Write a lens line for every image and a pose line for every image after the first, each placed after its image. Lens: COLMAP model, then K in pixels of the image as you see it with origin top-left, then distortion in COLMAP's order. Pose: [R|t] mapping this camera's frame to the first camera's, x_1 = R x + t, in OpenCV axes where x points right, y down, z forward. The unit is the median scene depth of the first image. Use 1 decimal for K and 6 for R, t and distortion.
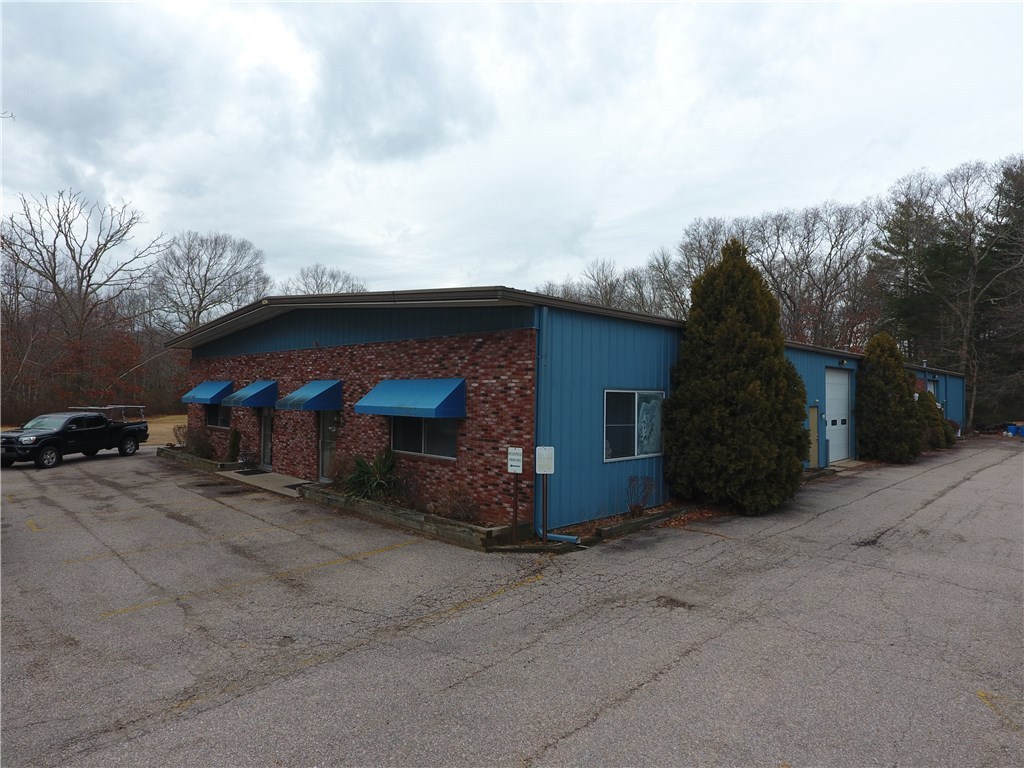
lens RADIAL K [[600.1, 0, 512.0], [0, 600.1, 384.0], [0, 0, 1]] dist [0.001786, 0.001345]
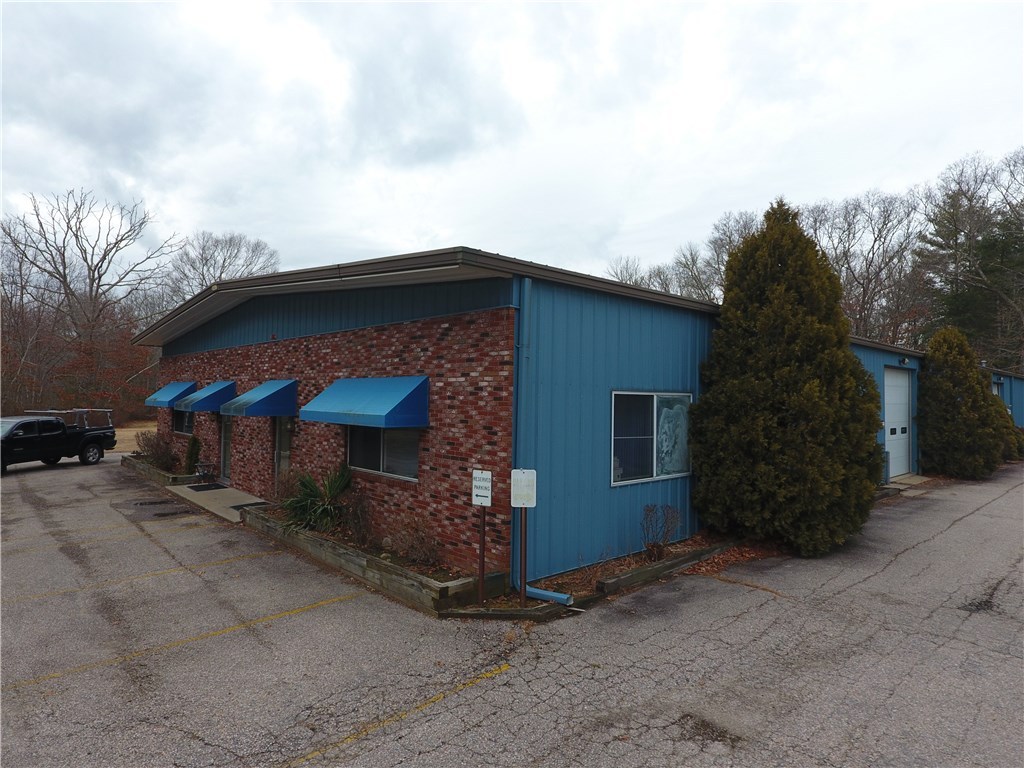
lens RADIAL K [[593.6, 0, 512.0], [0, 593.6, 384.0], [0, 0, 1]] dist [0.000855, -0.000110]
pose [[0.998920, 0.000934, -0.046447, 0.053931], [-0.001228, 0.999979, -0.006296, 0.004682], [0.046440, 0.006346, 0.998901, 0.209739]]
